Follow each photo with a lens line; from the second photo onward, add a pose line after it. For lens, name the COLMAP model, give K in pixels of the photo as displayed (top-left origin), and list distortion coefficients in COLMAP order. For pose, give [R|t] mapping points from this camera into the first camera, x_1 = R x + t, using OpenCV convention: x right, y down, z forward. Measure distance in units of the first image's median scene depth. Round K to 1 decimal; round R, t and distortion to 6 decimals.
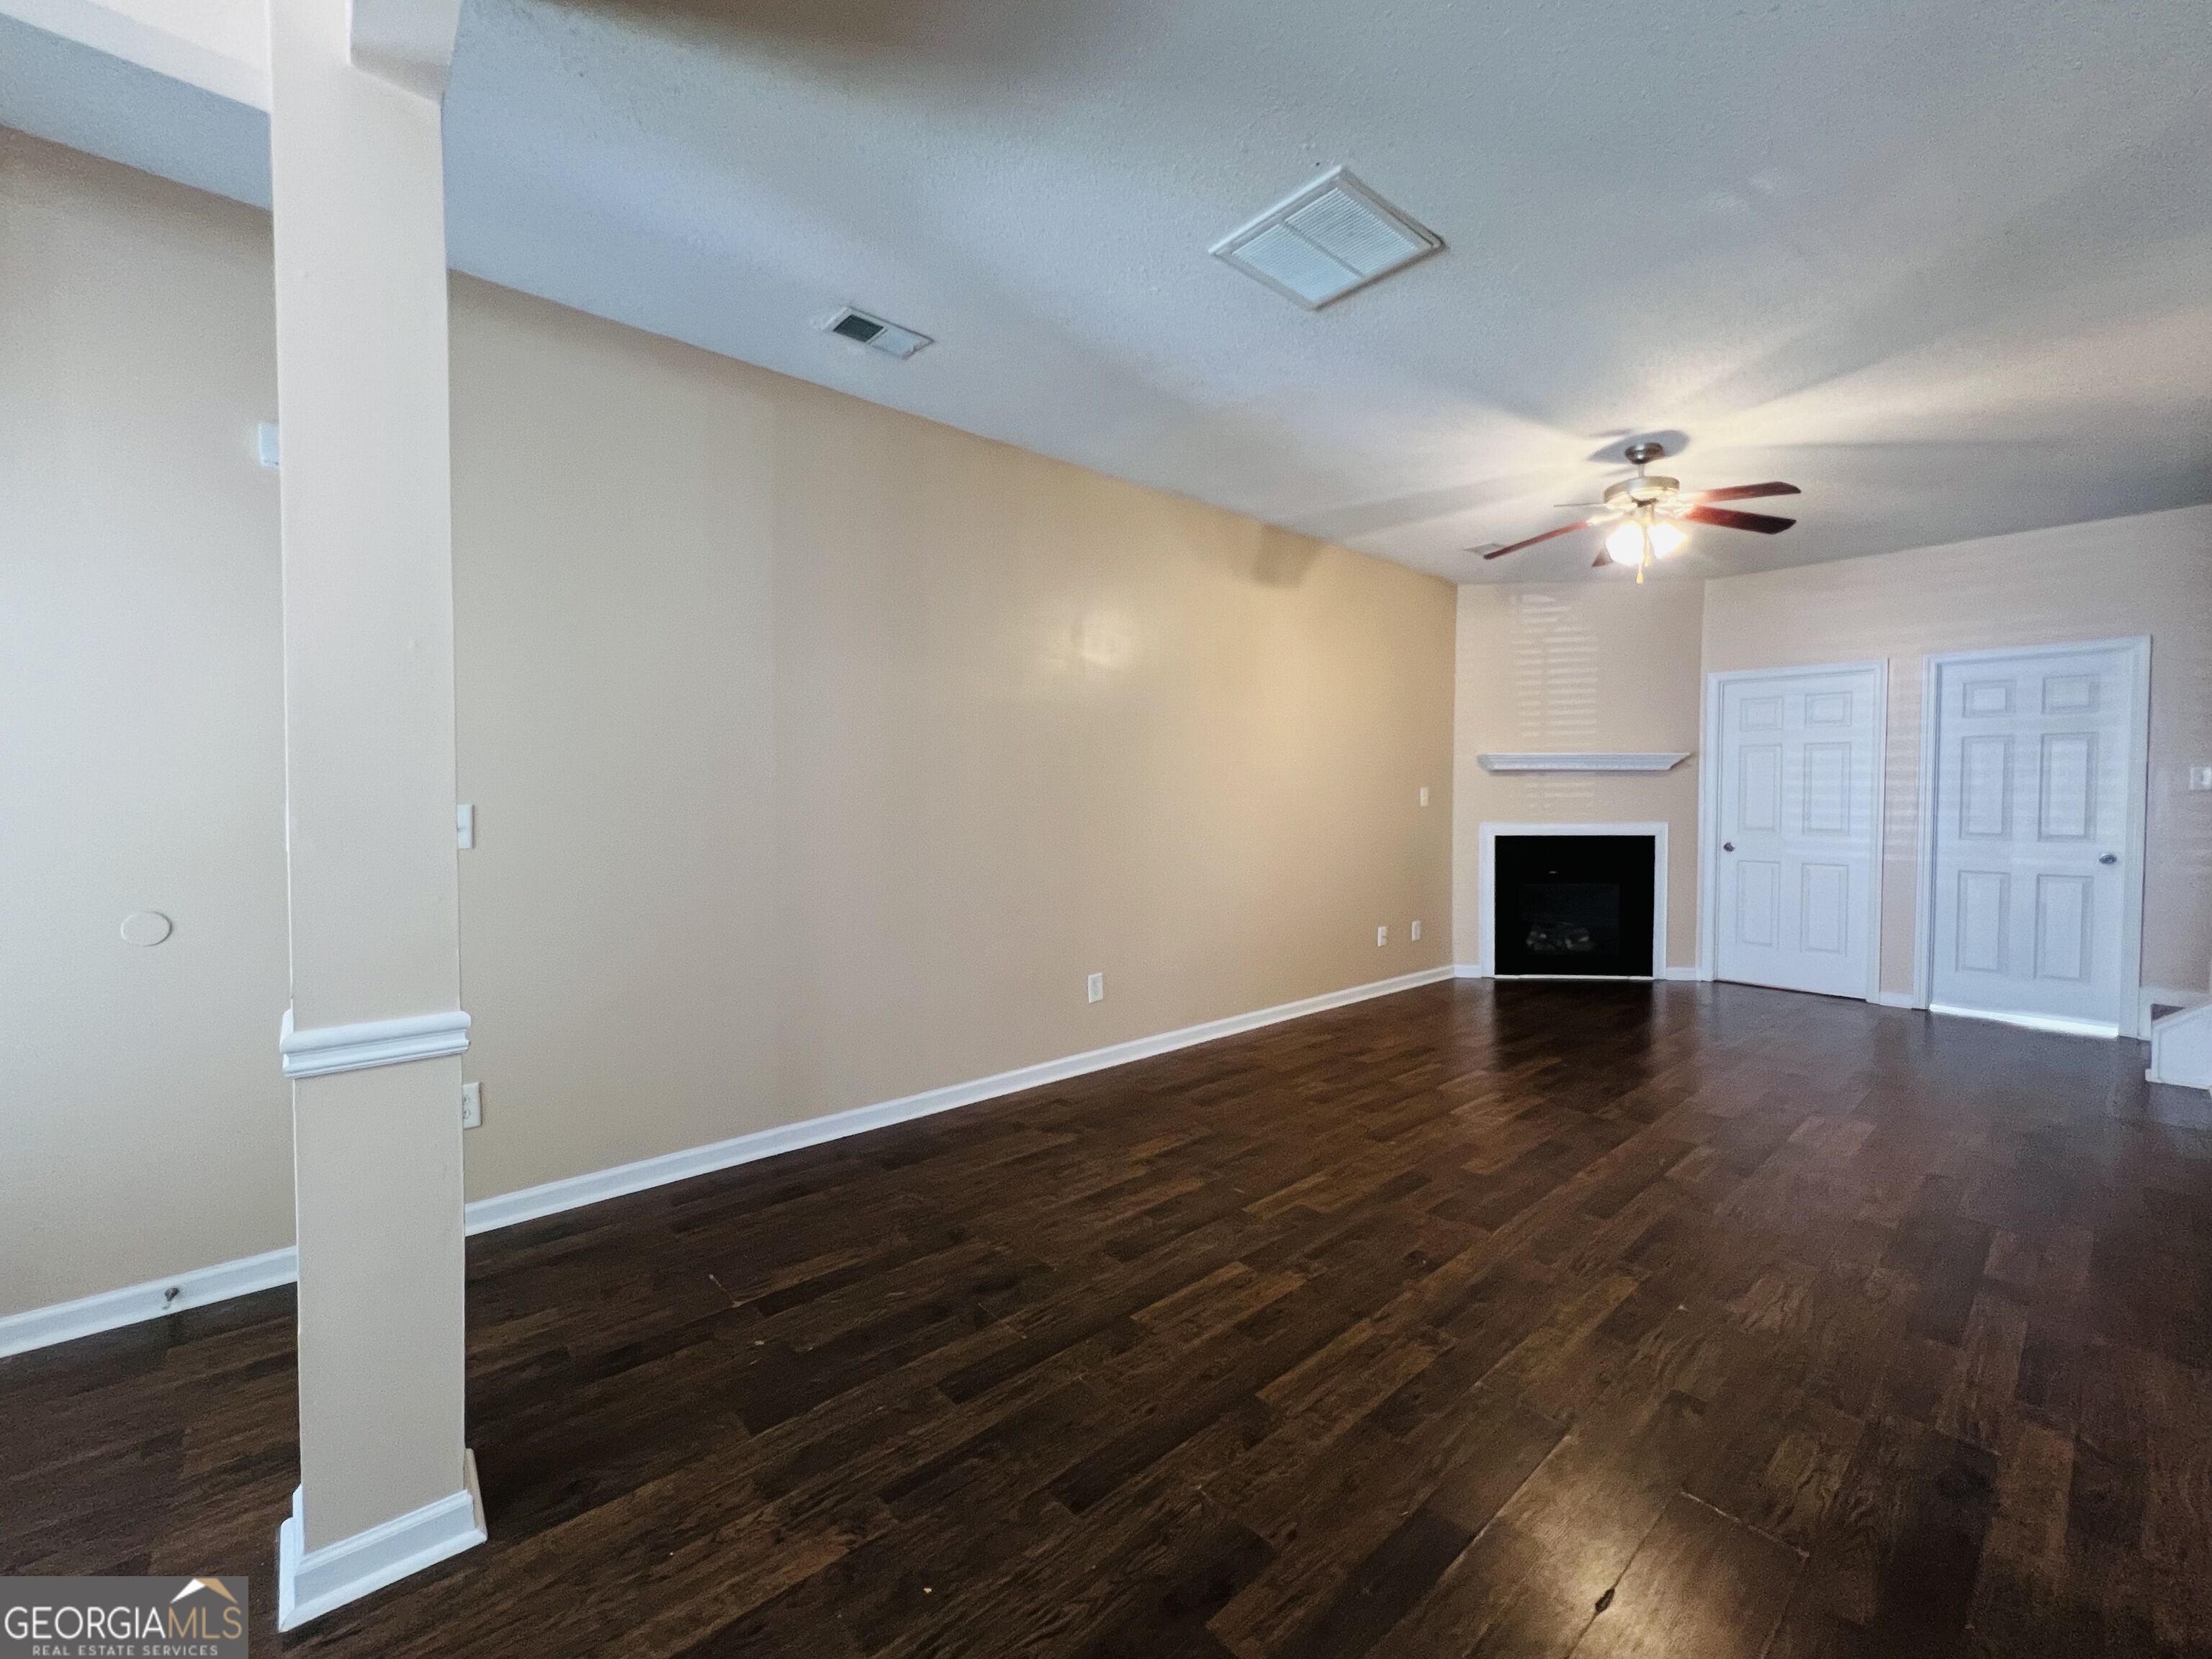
lens RADIAL K [[904.1, 0, 1104.7], [0, 904.1, 821.9], [0, 0, 1]] dist [-0.002935, 0.000453]
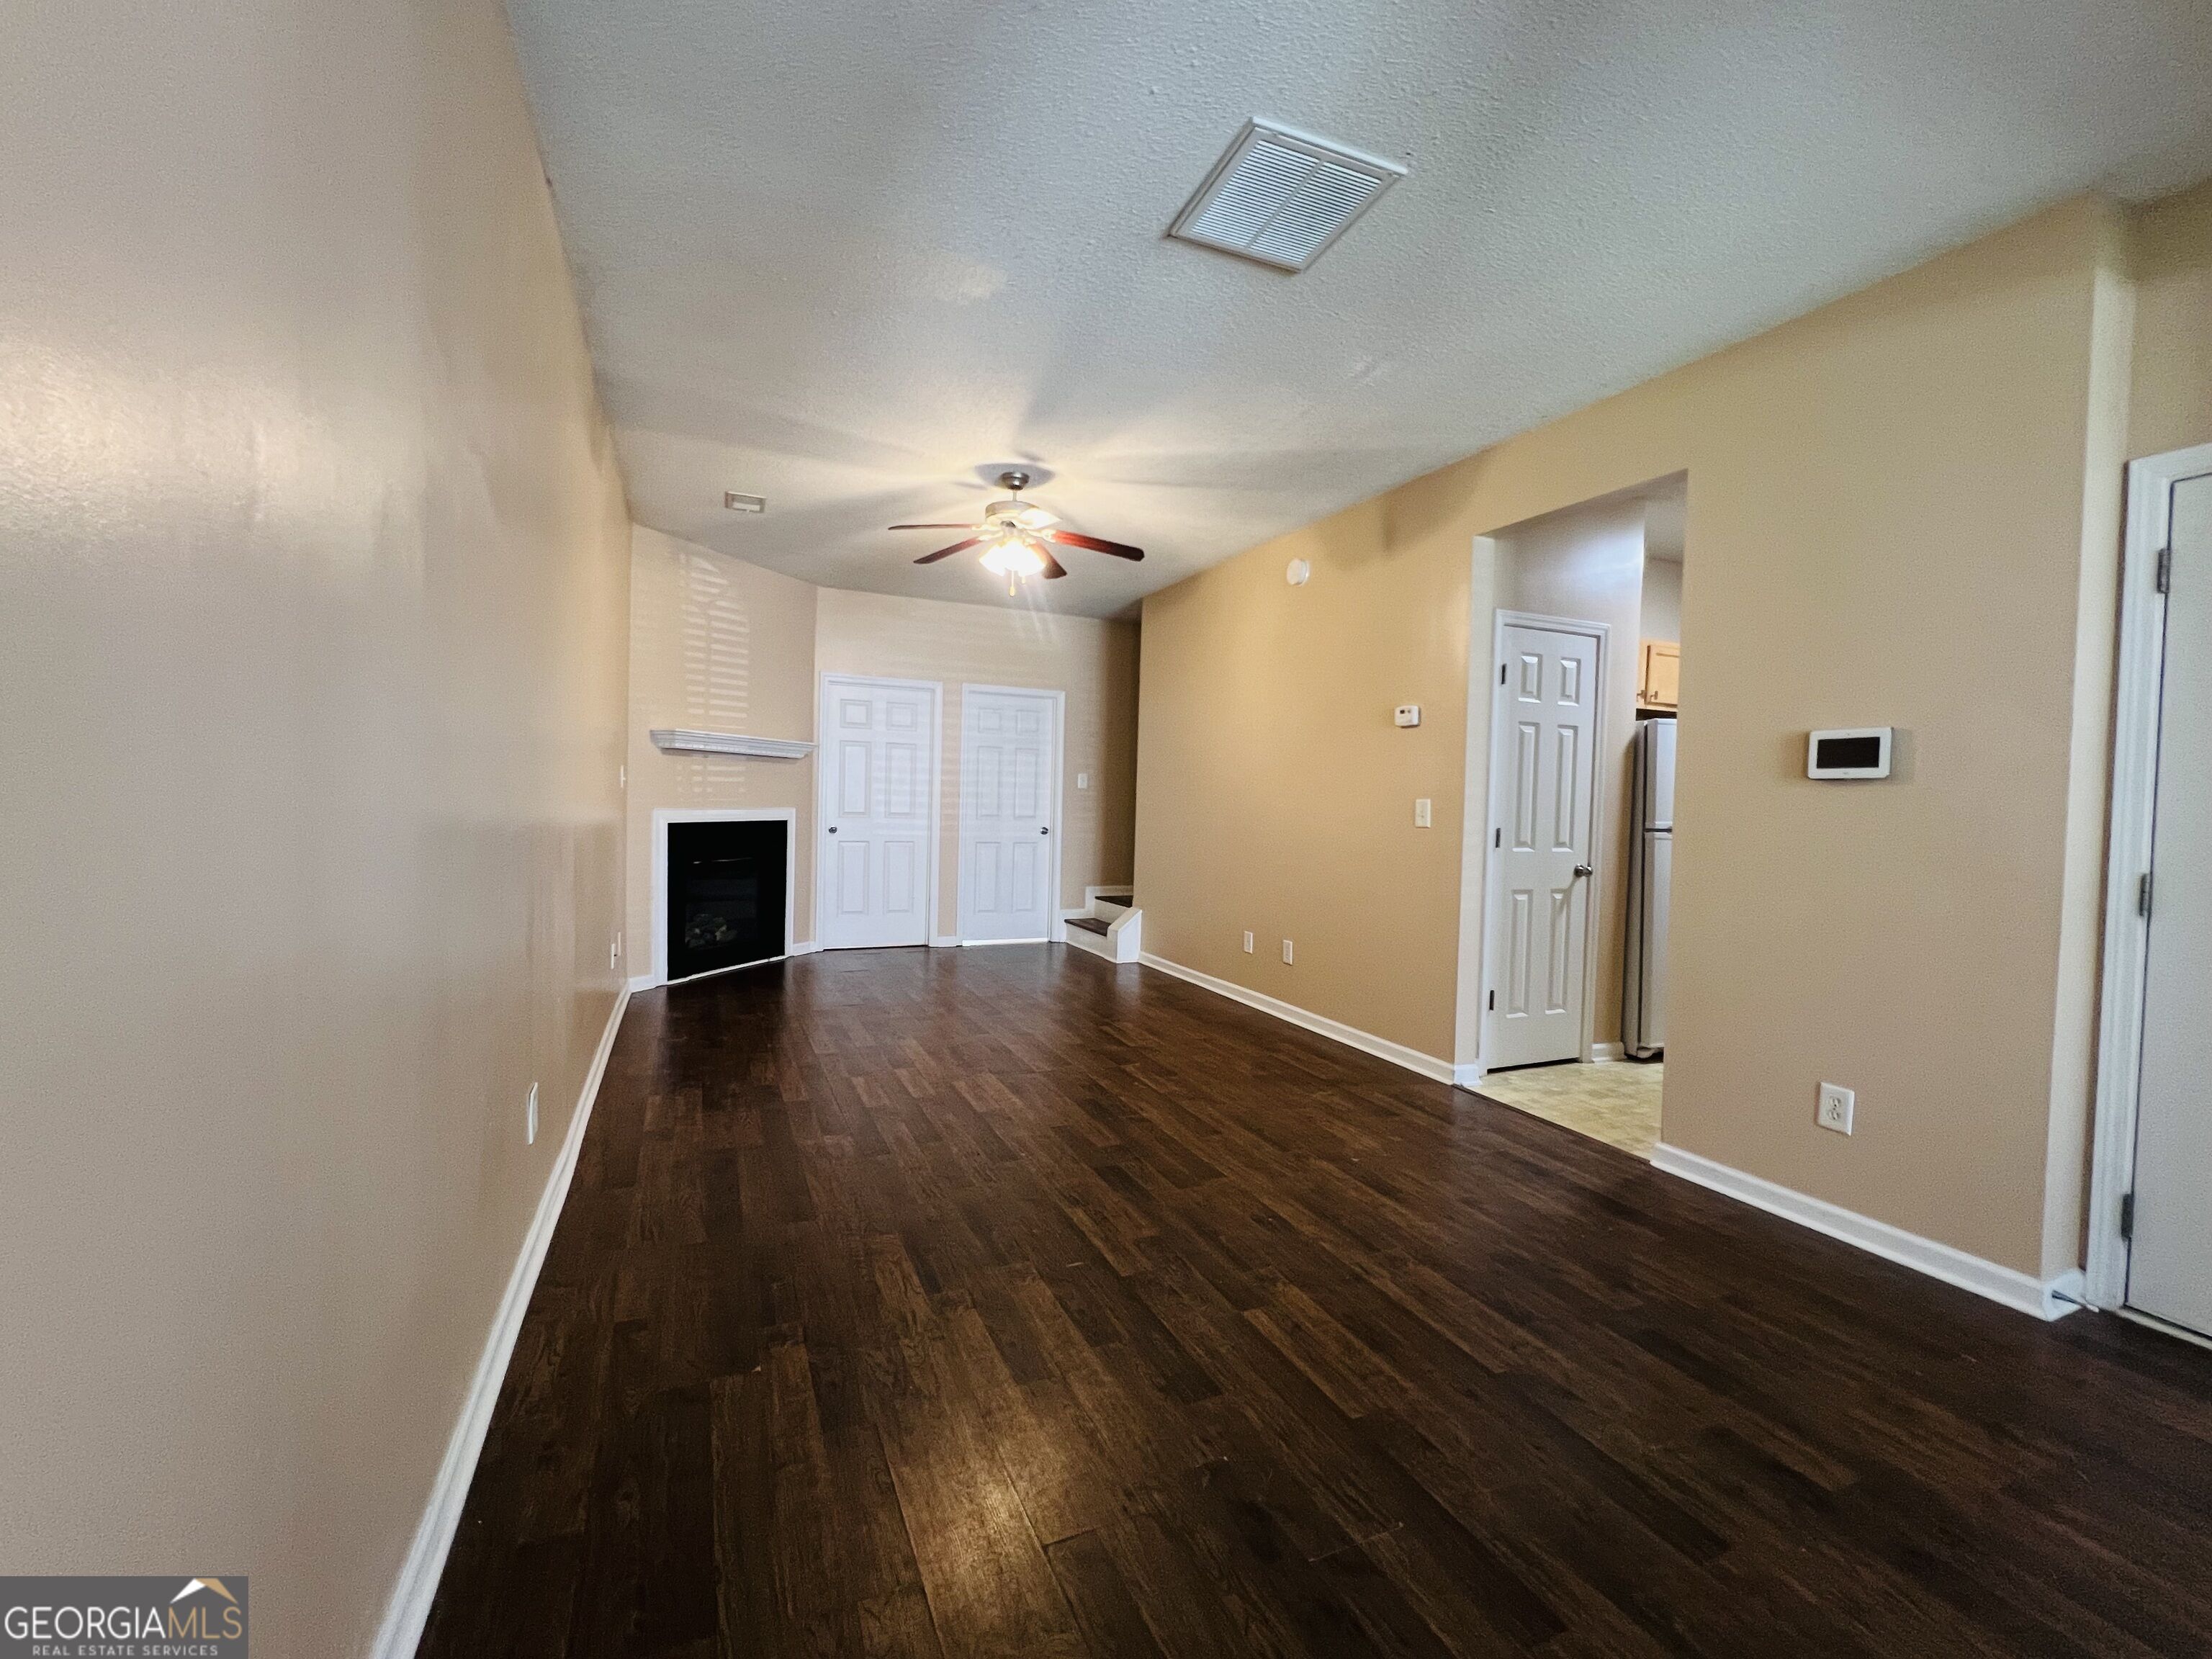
lens RADIAL K [[904.1, 0, 1104.7], [0, 904.1, 821.9], [0, 0, 1]] dist [-0.002935, 0.000453]
pose [[0.307088, -0.016095, 0.951545, -0.418274], [0.000382, 0.999859, 0.016789, -0.000755], [-0.951681, -0.004792, 0.307051, 0.503468]]
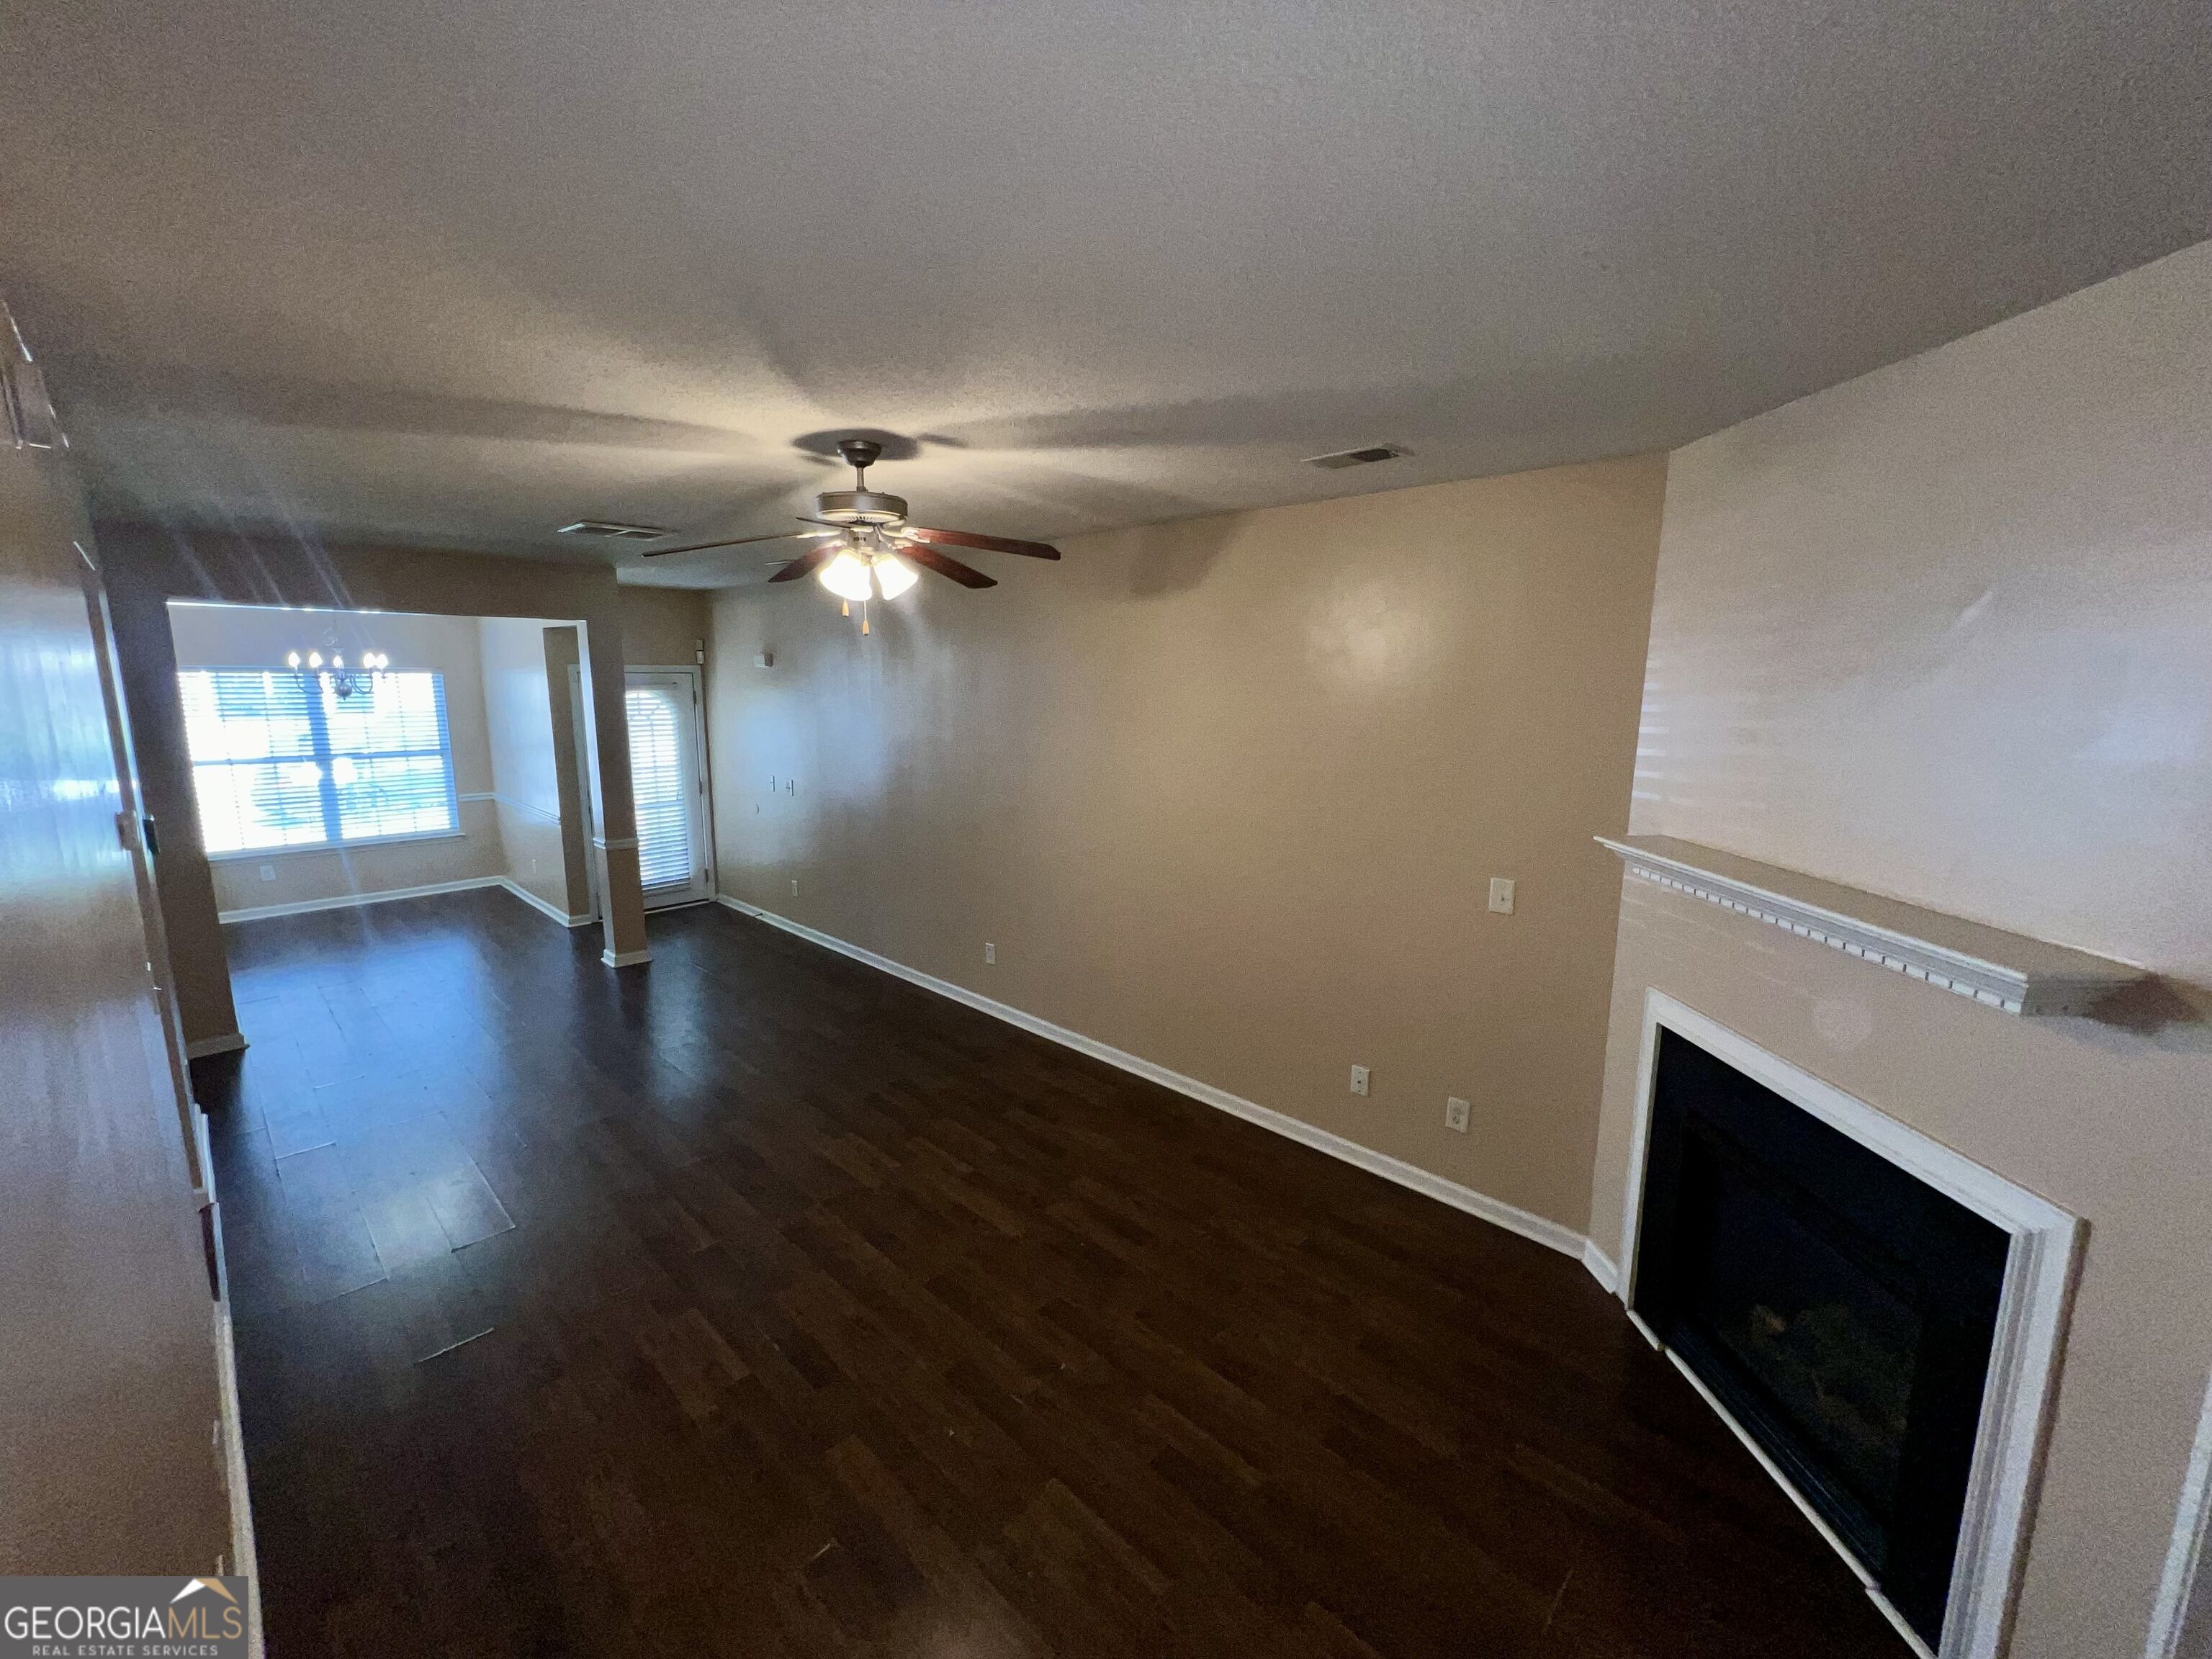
lens RADIAL K [[904.1, 0, 1104.7], [0, 904.1, 821.9], [0, 0, 1]] dist [-0.002935, 0.000453]
pose [[0.082867, 0.157730, -0.983999, 1.270148], [-0.033316, 0.987282, 0.155451, -0.216434], [0.996004, 0.019902, 0.087068, 1.051073]]
